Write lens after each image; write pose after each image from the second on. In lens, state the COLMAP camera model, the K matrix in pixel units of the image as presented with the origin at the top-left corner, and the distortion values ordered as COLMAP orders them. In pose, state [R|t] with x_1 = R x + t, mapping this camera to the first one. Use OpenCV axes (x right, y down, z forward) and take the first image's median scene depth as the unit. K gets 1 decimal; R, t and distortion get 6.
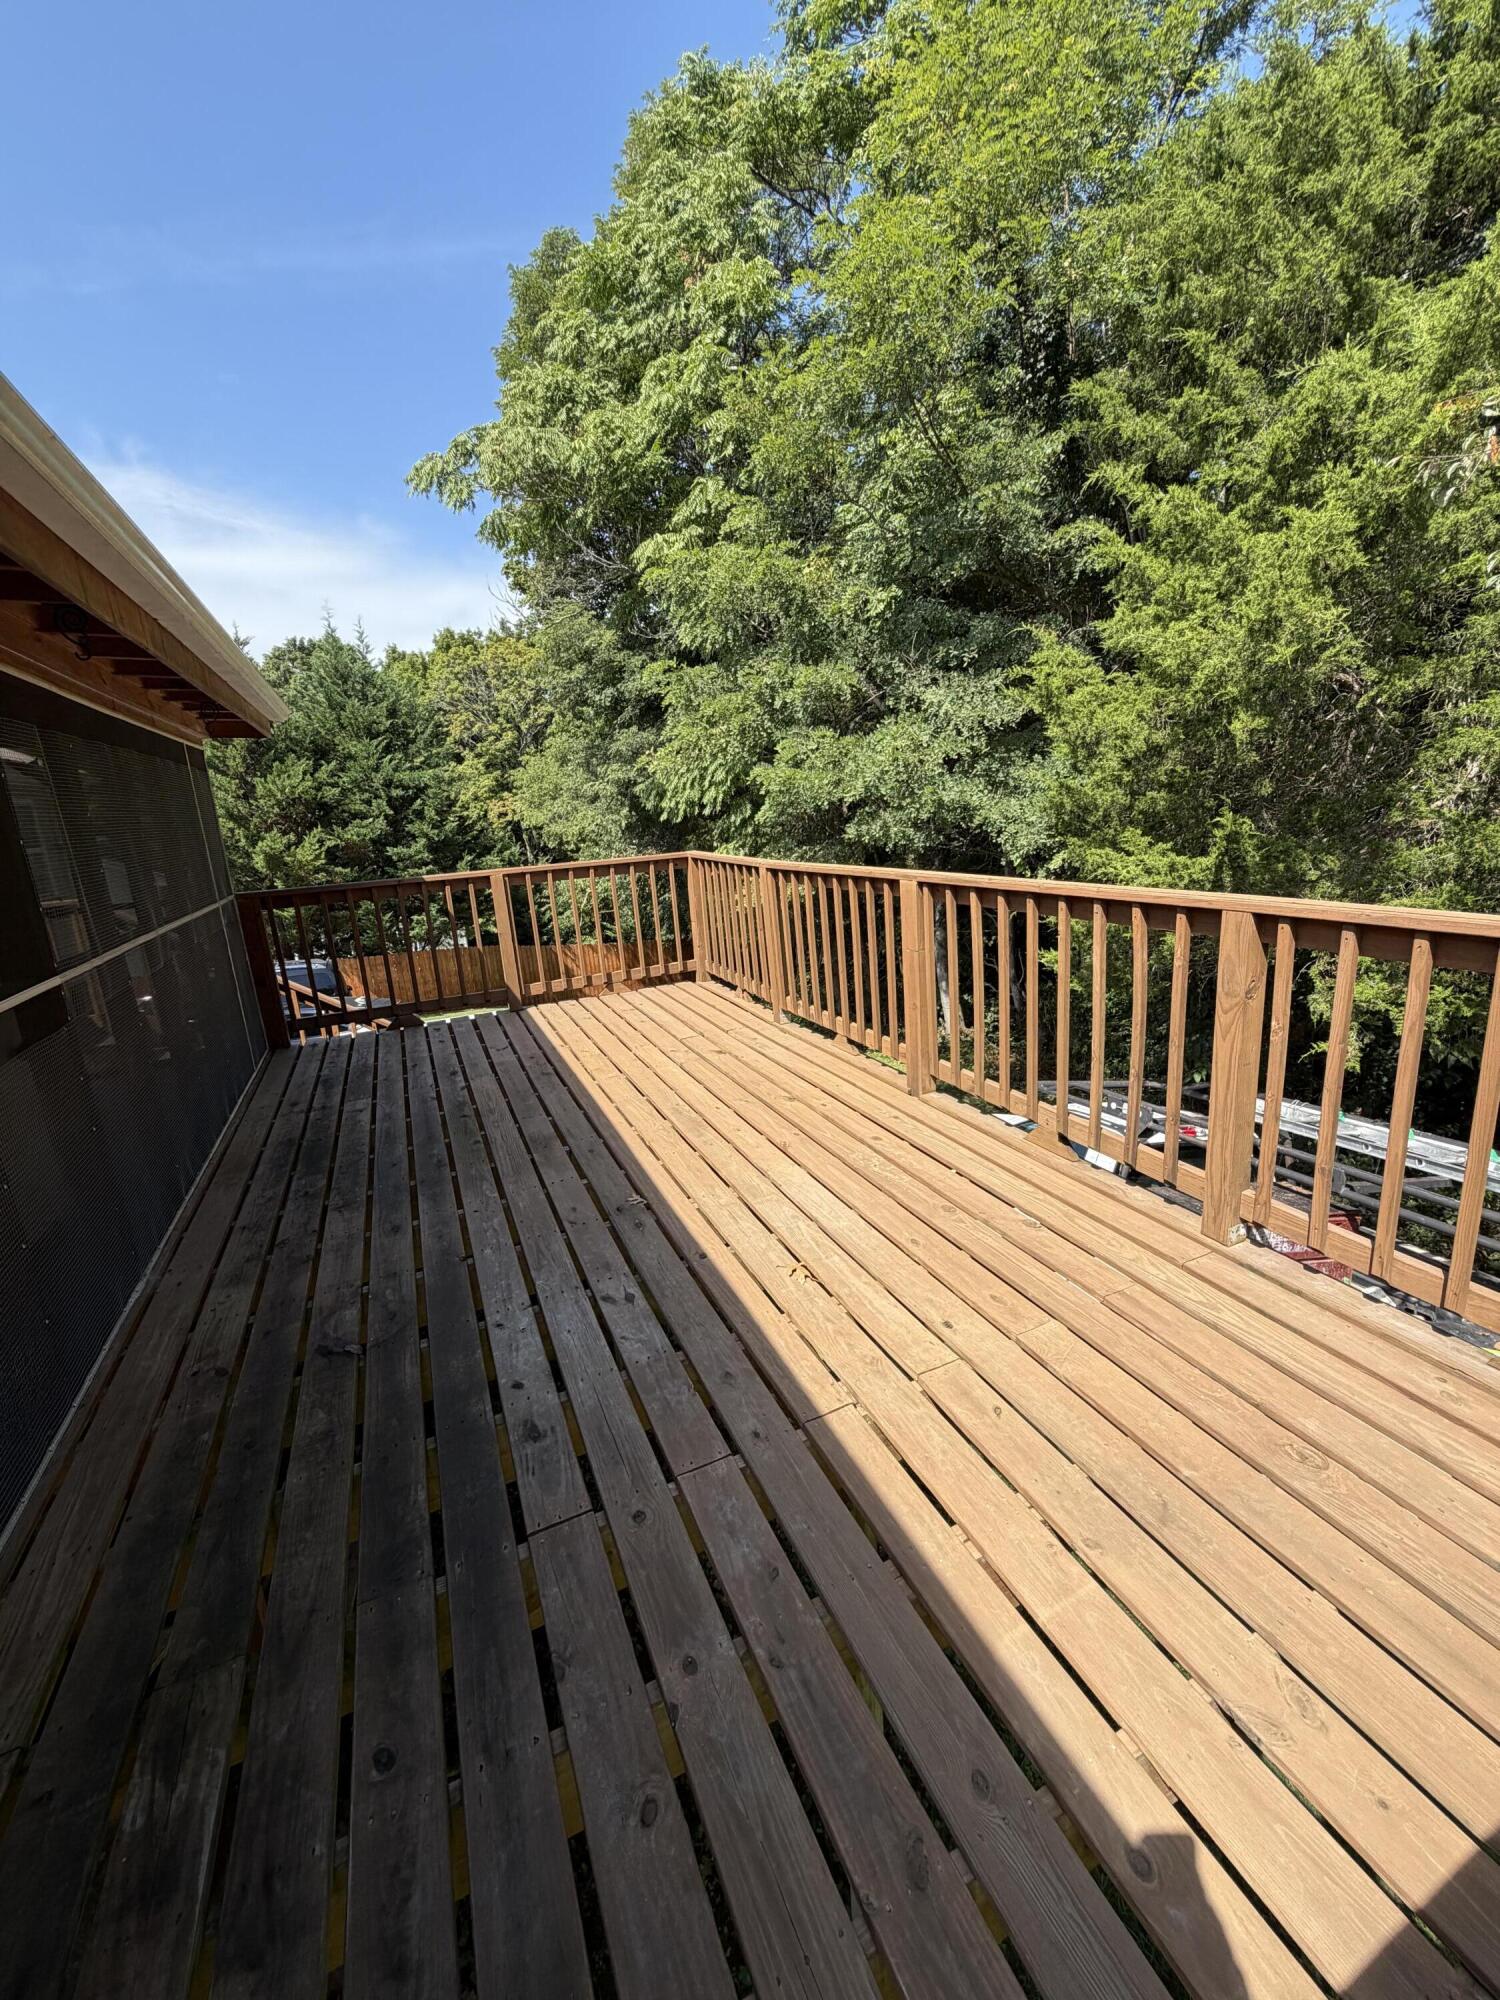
lens RADIAL K [[813.5, 0, 750.0], [0, 813.5, 1000.0], [0, 0, 1]] dist [0.000342, 0.000036]
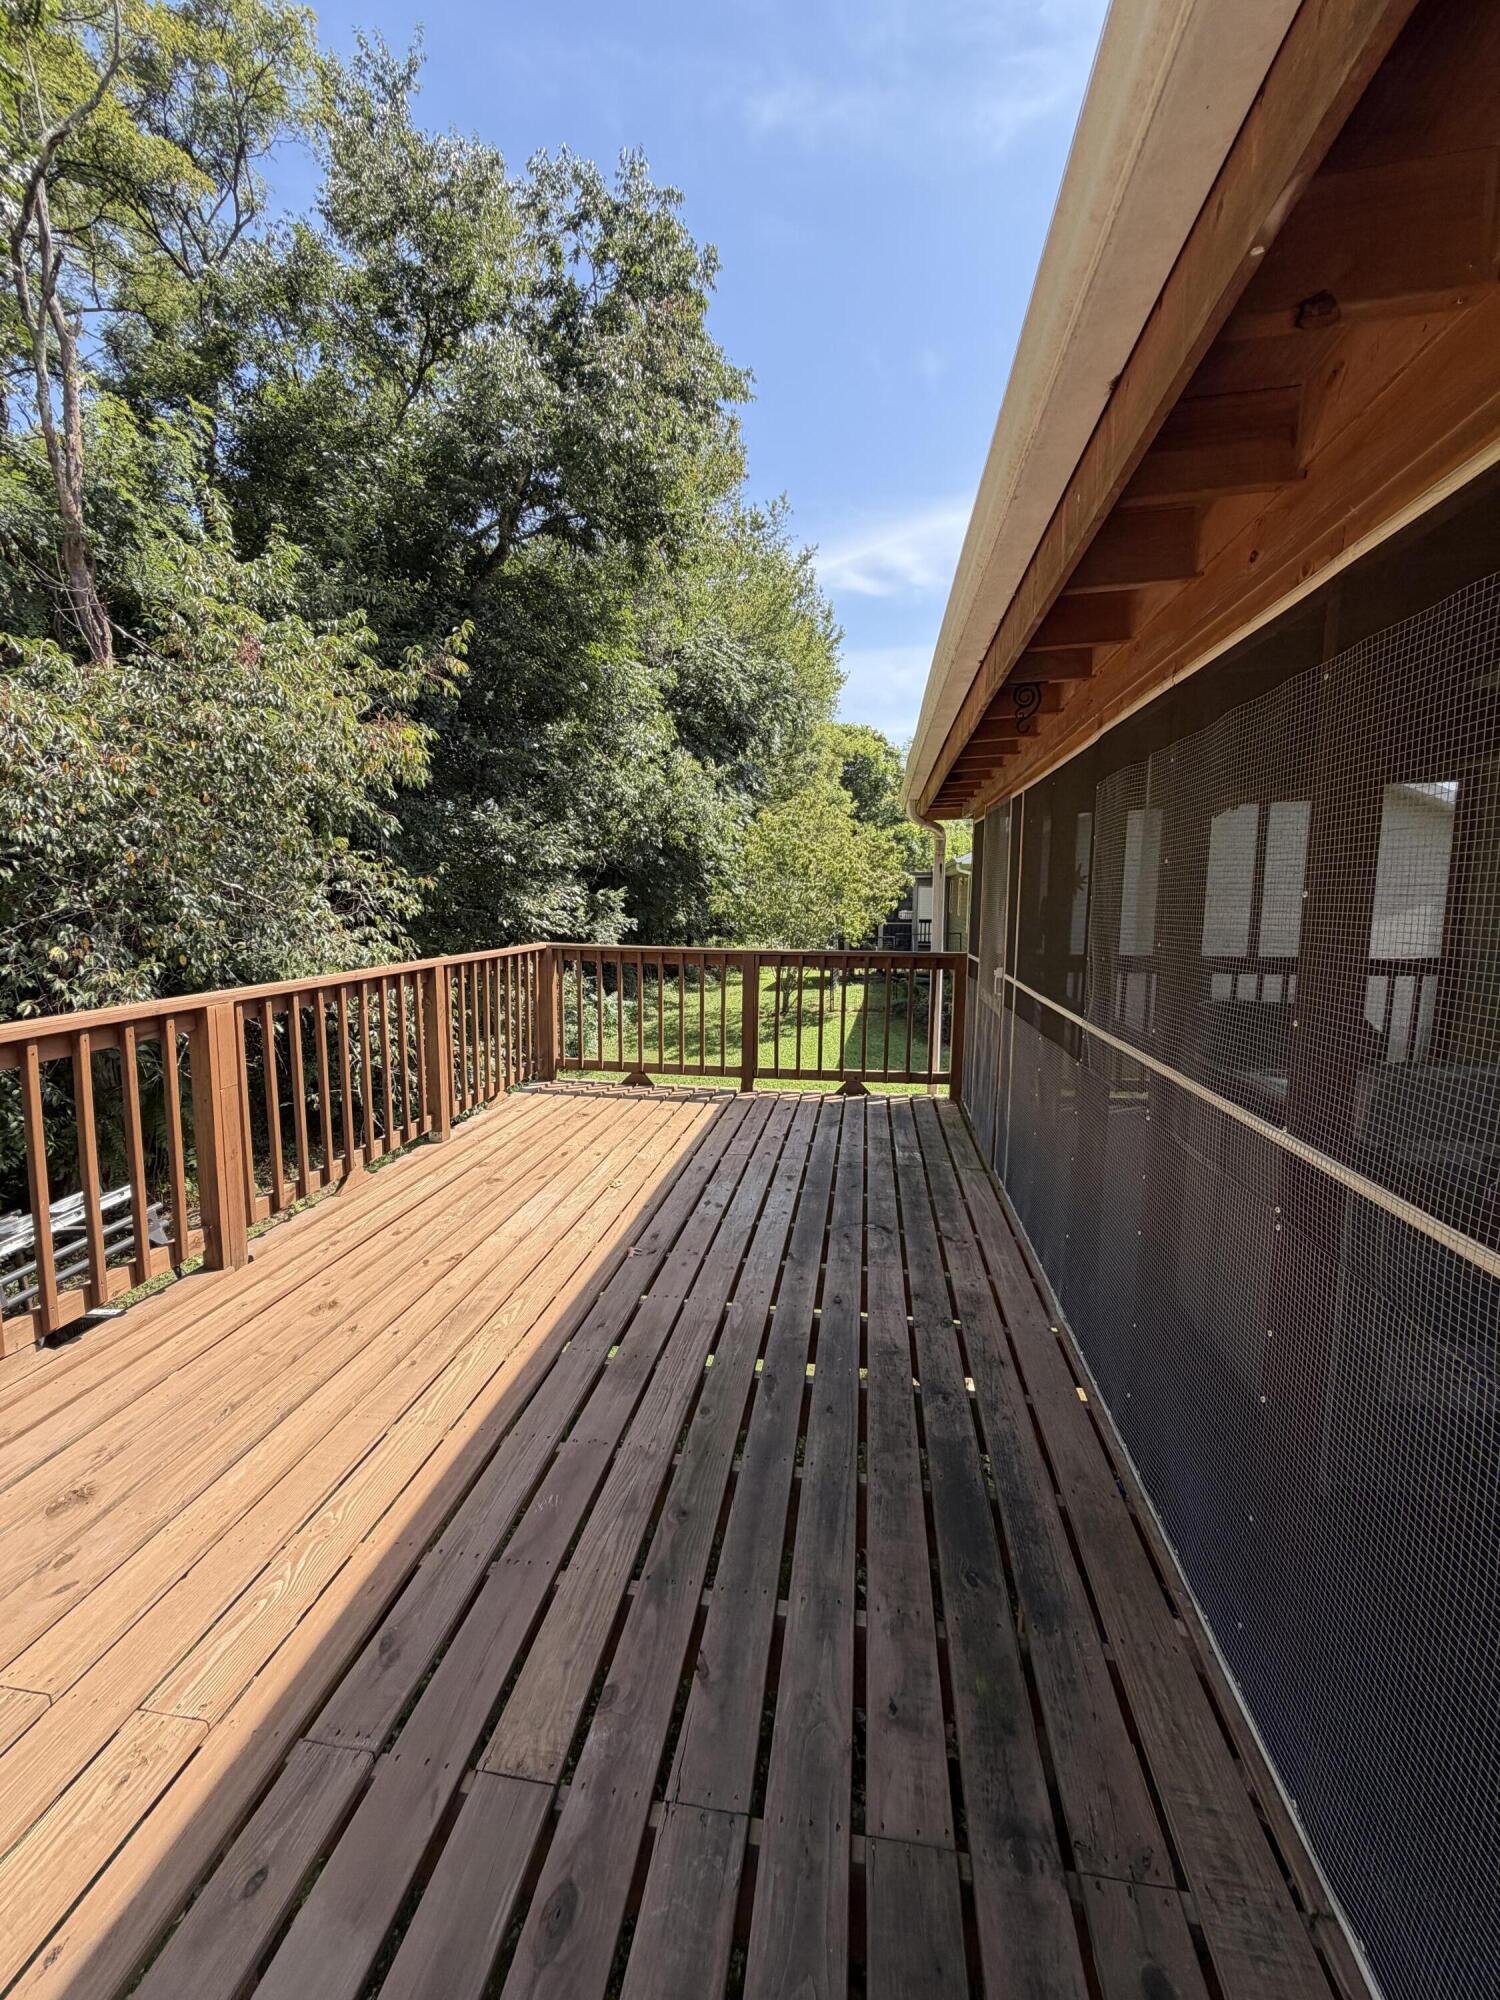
lens RADIAL K [[813.5, 0, 750.0], [0, 813.5, 1000.0], [0, 0, 1]] dist [0.000342, 0.000036]
pose [[-0.847802, -0.006894, 0.530269, -0.908380], [0.173167, 0.941506, 0.289103, -0.385389], [-0.501244, 0.336927, -0.797016, 1.799788]]
